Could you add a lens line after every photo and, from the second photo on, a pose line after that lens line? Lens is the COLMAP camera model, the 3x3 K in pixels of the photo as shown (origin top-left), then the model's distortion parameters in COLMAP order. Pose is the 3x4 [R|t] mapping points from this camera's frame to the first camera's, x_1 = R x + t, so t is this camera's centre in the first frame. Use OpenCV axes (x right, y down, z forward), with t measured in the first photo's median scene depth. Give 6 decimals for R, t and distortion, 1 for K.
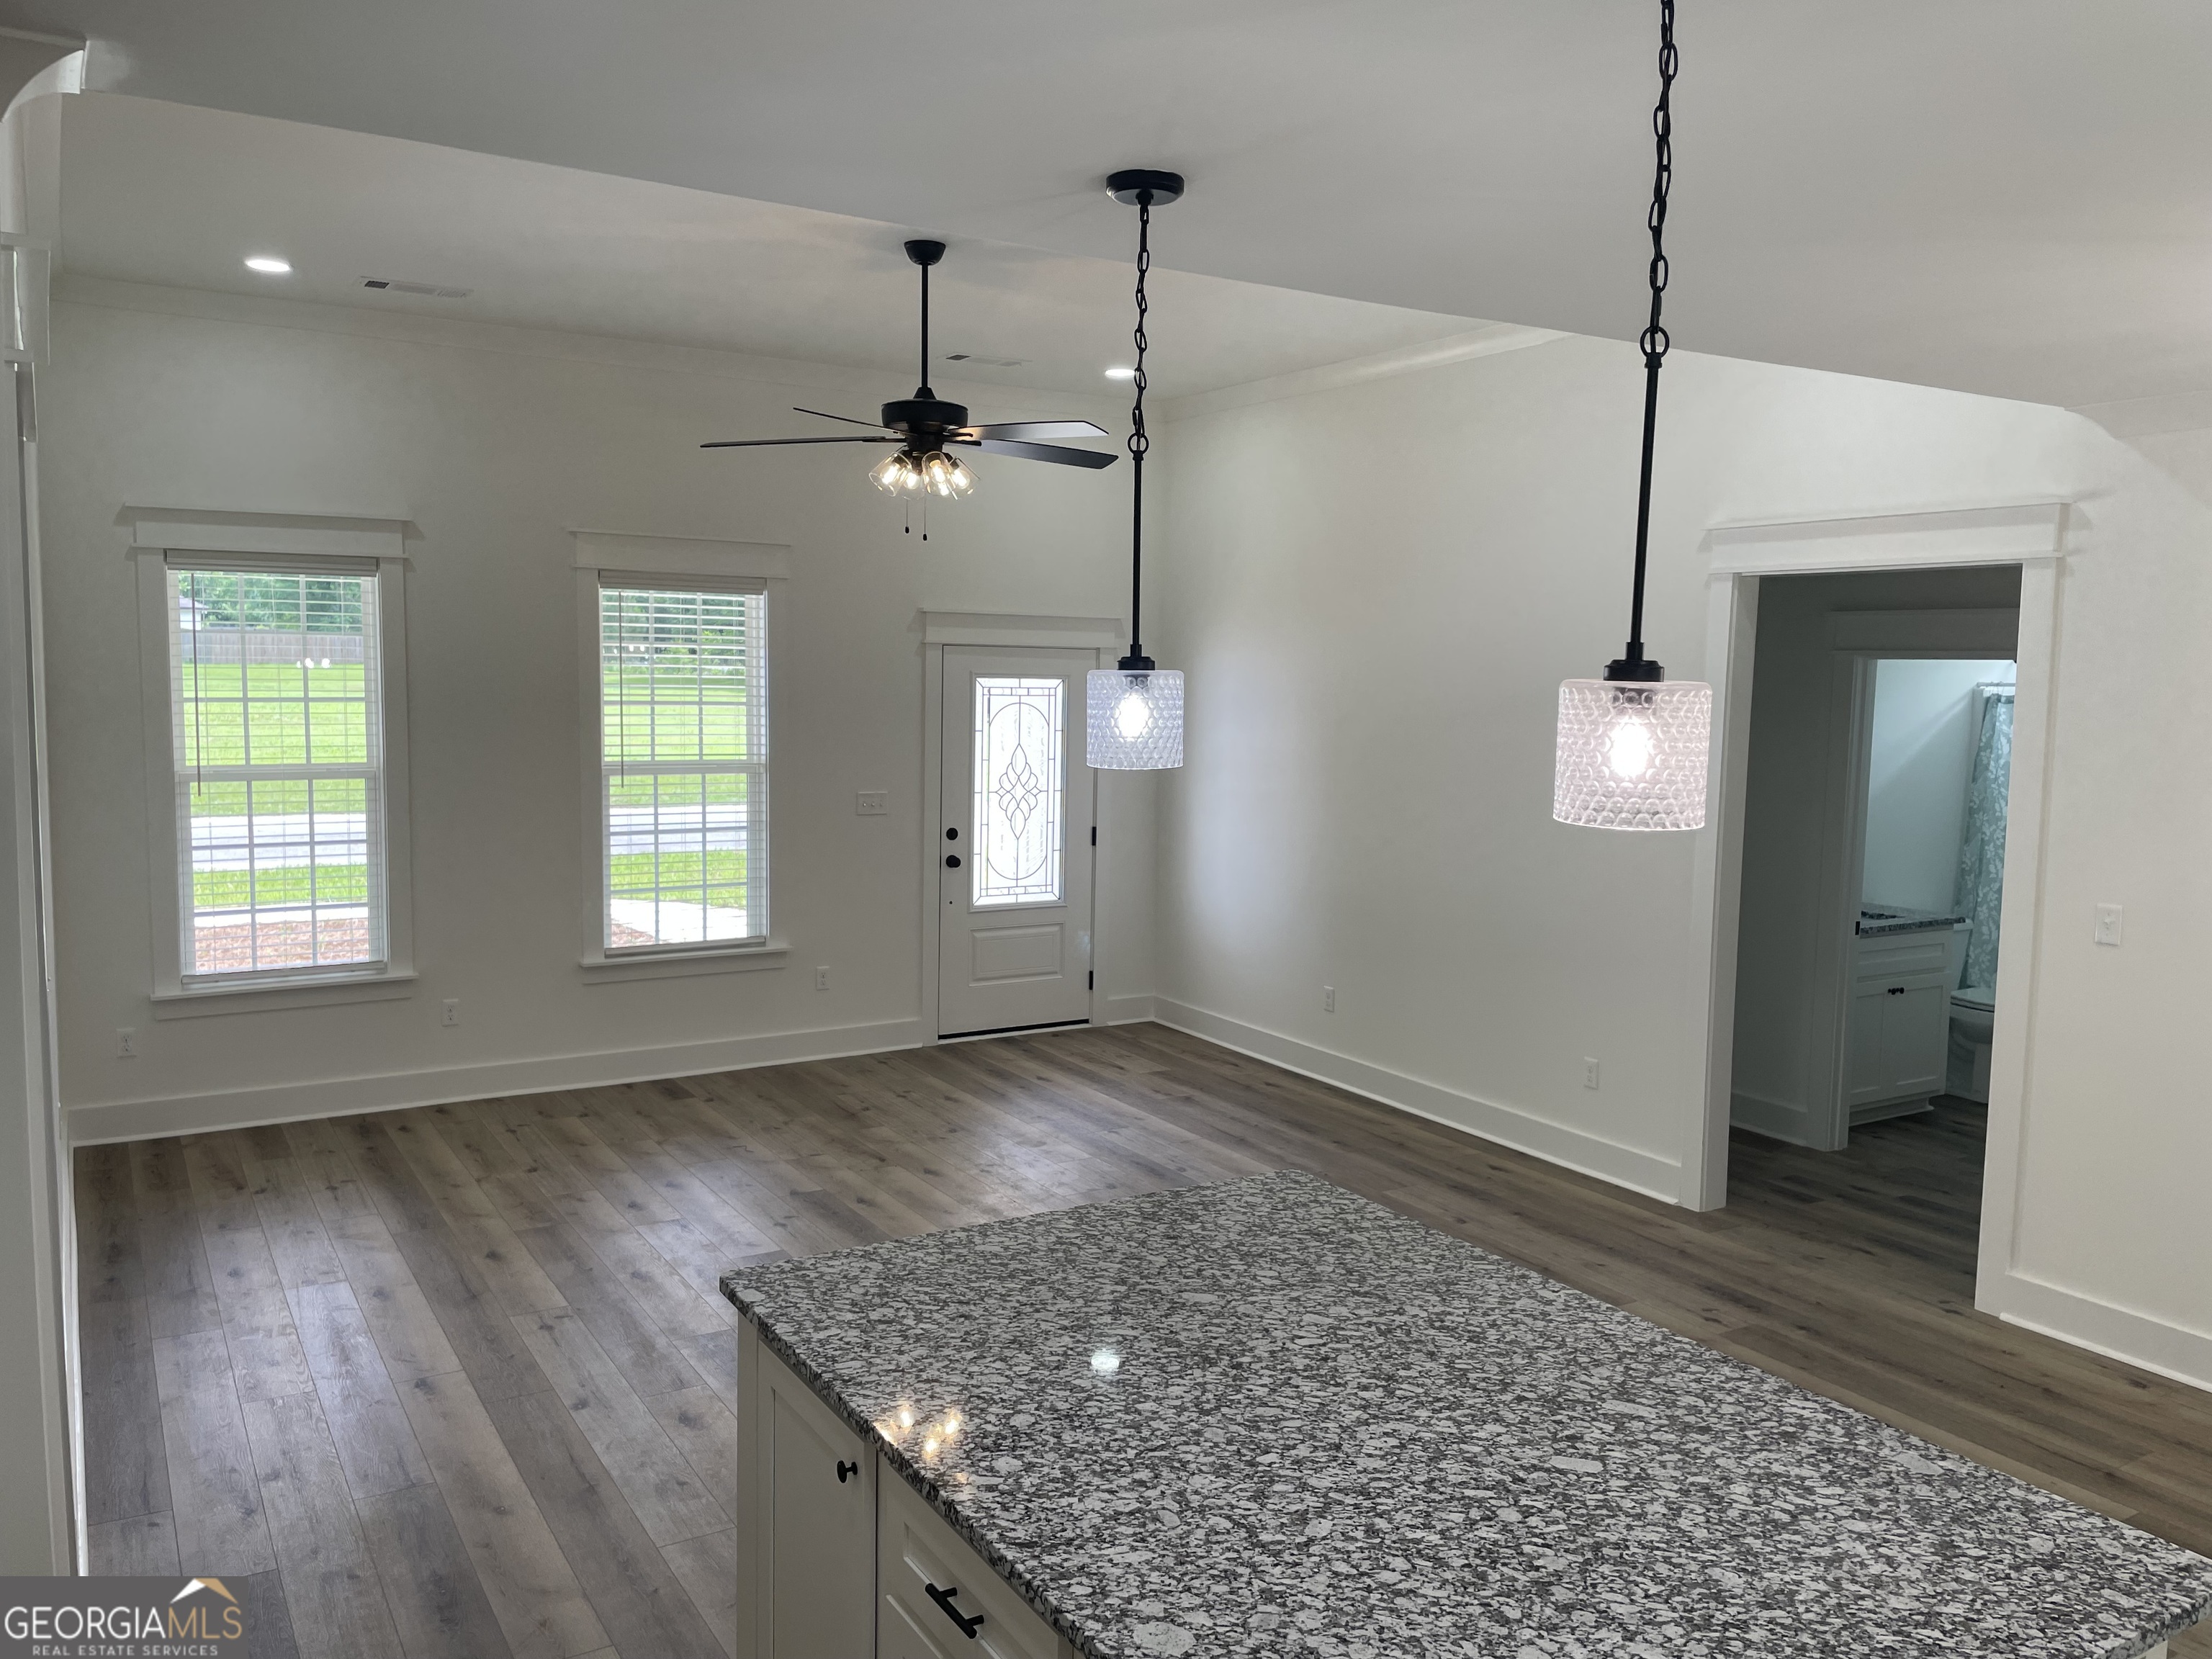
lens RADIAL K [[1678.9, 0, 1106.6], [0, 1678.9, 809.5], [0, 0, 1]] dist [0.086386, -0.108427]
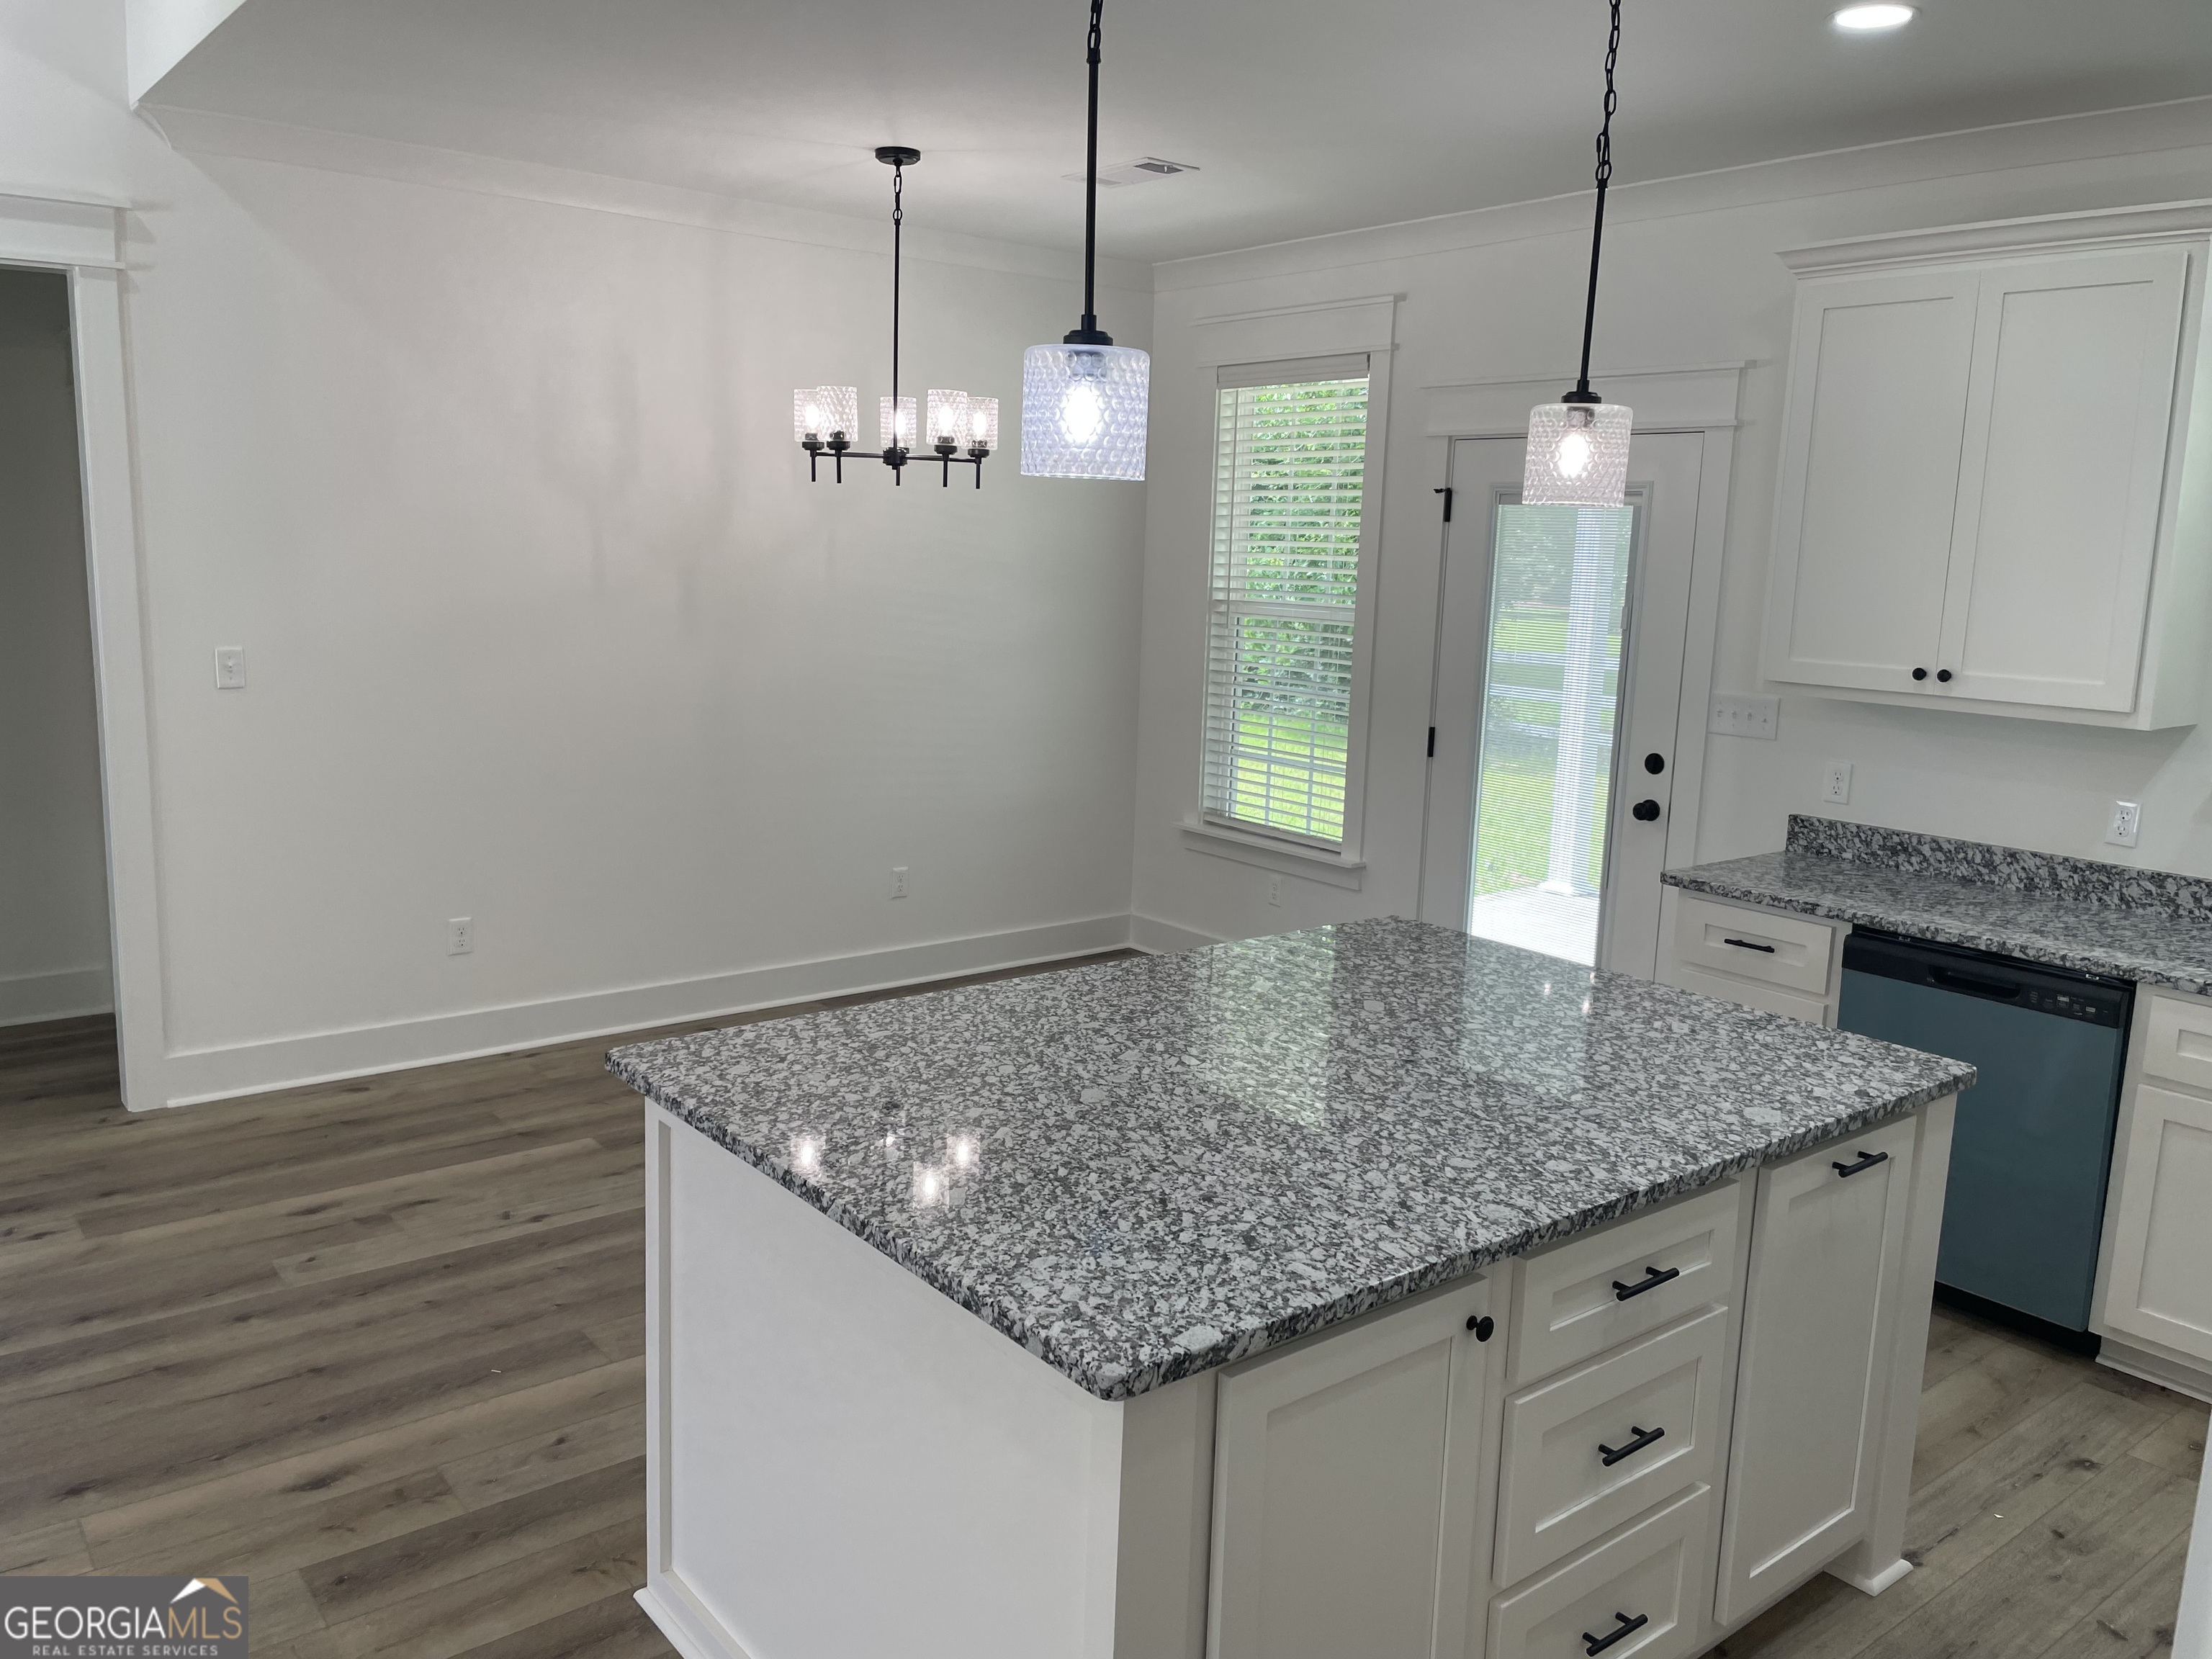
lens RADIAL K [[1678.9, 0, 1083.6], [0, 1678.9, 817.1], [0, 0, 1]] dist [0.086386, -0.108427]
pose [[-0.116233, -0.185944, 0.975661, -0.846243], [0.052696, 0.979781, 0.193007, -0.023424], [-0.991823, 0.073847, -0.104085, 1.195084]]
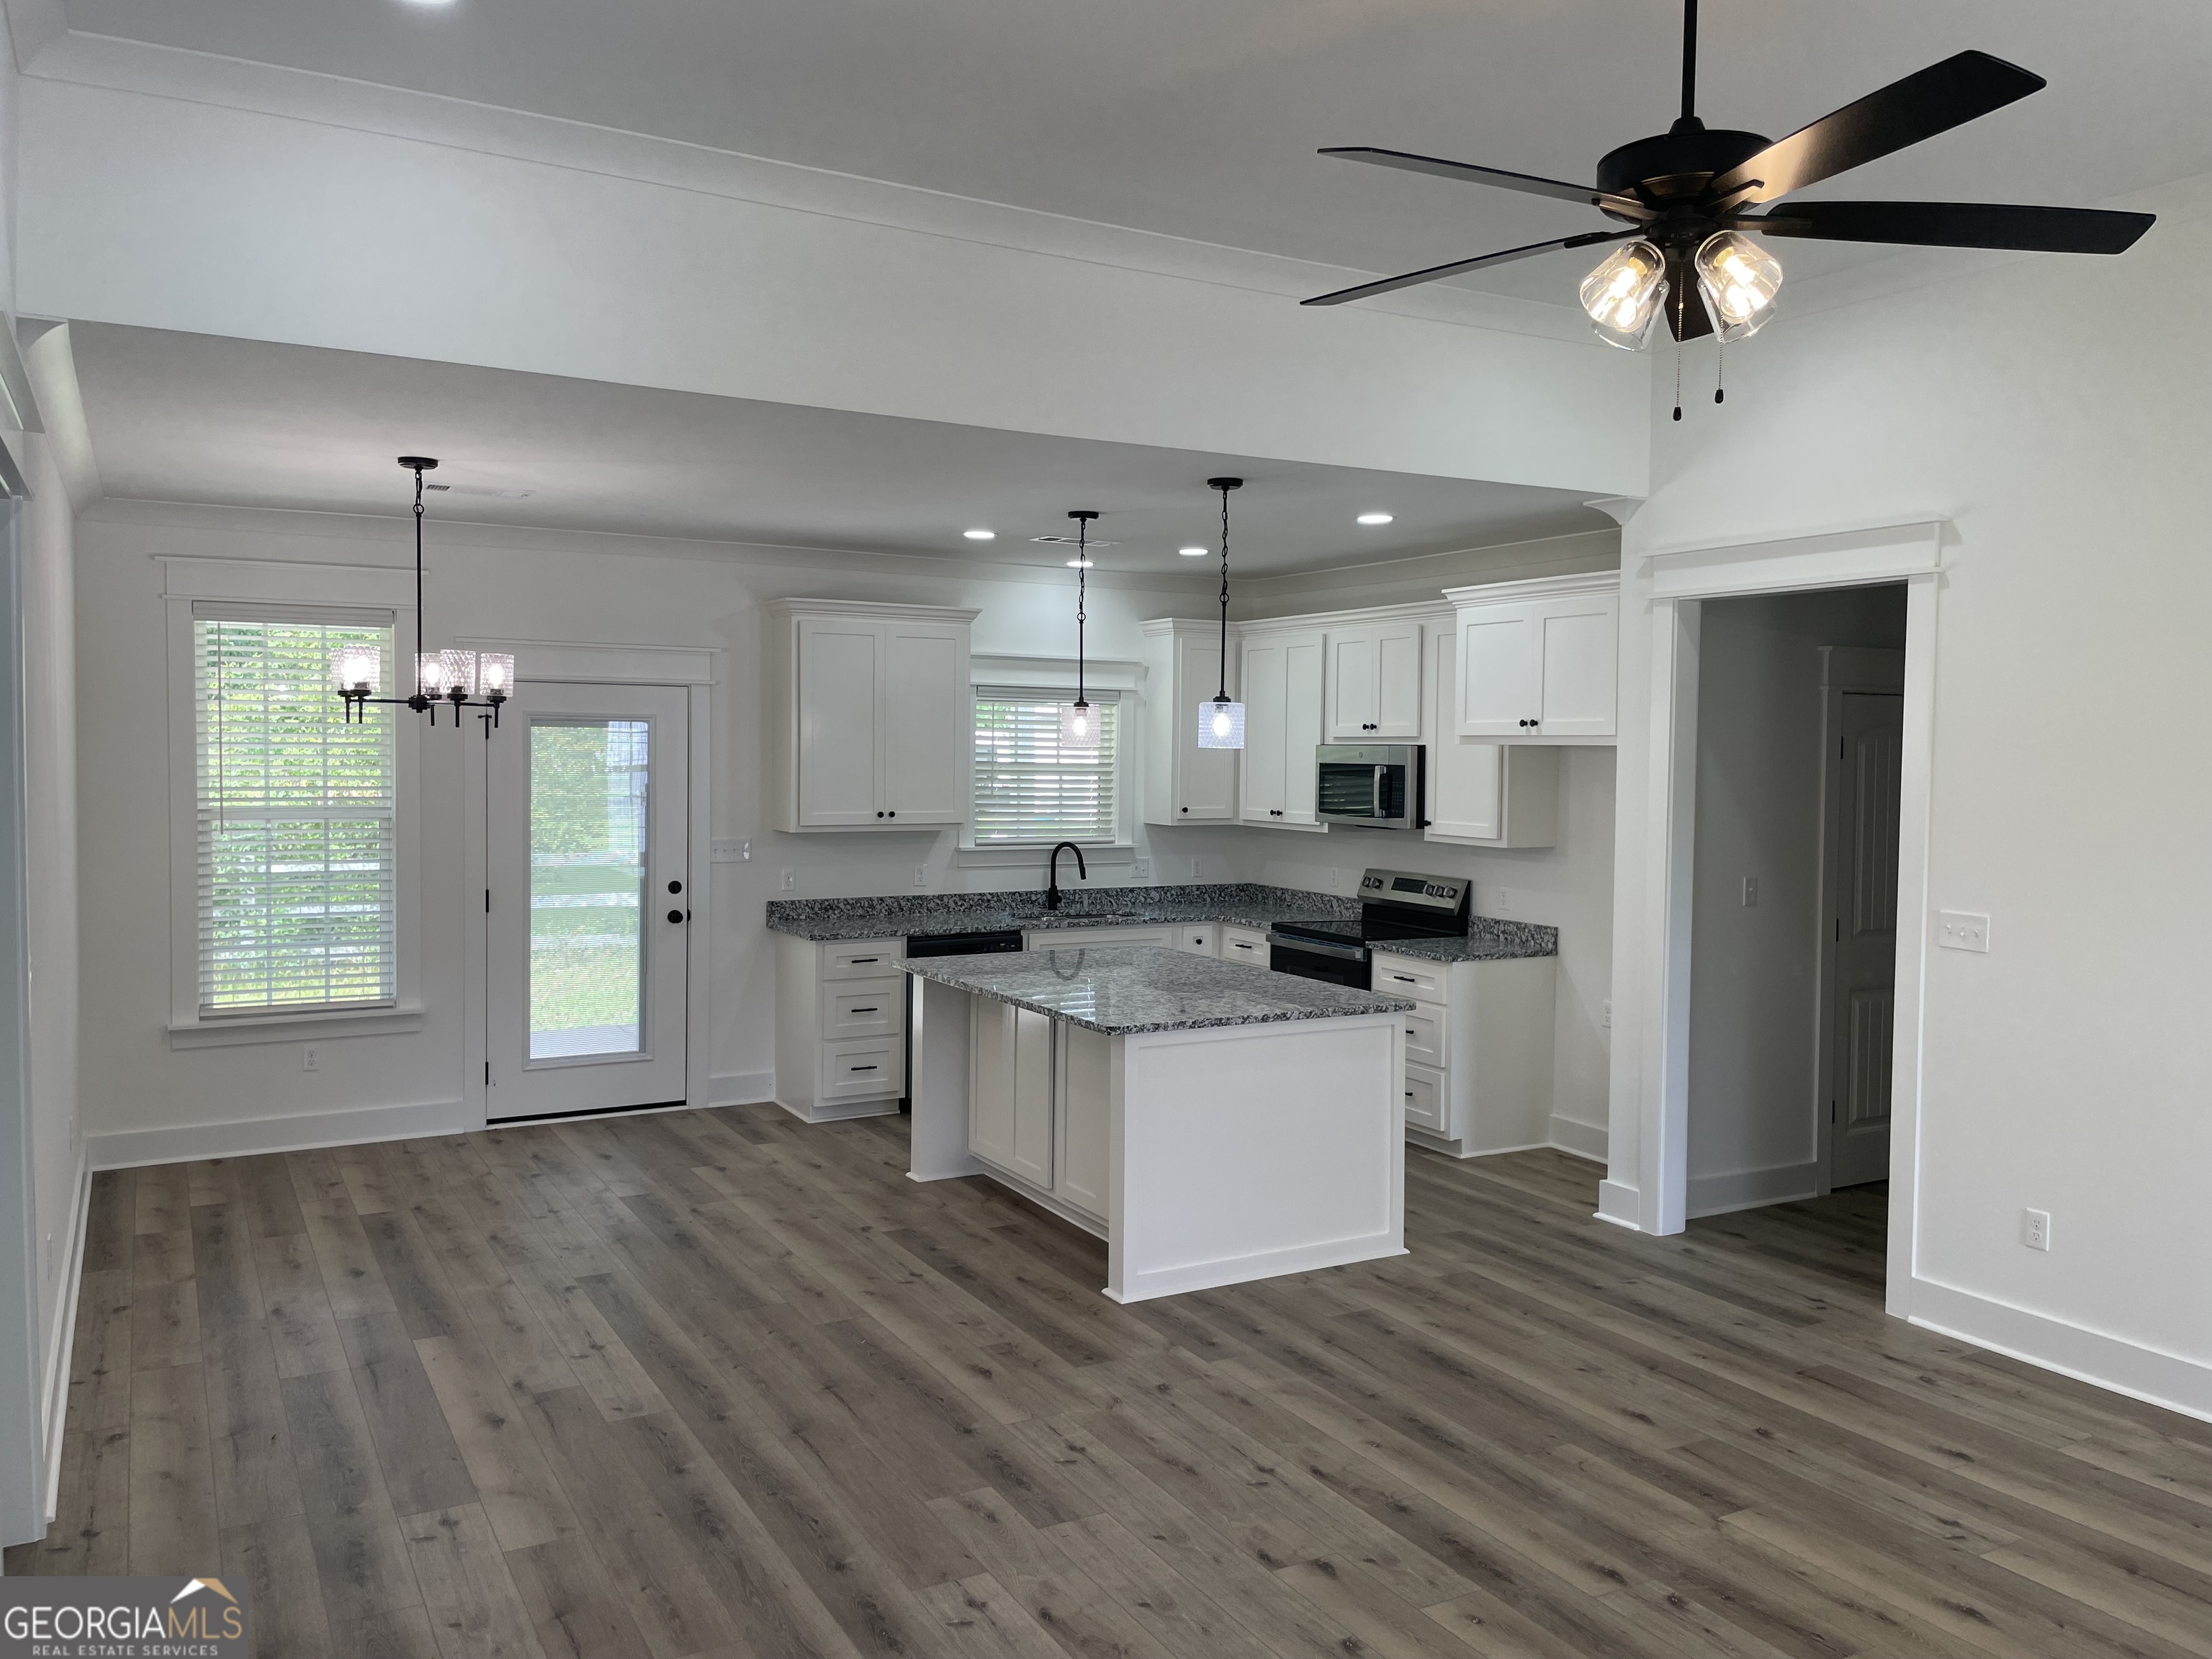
lens RADIAL K [[1678.9, 0, 1100.4], [0, 1678.9, 822.2], [0, 0, 1]] dist [0.086386, -0.108427]
pose [[-0.998809, -0.029664, 0.038744, 0.093455], [-0.024192, 0.990582, 0.134764, -0.233408], [-0.042377, 0.133666, -0.990120, 3.395854]]
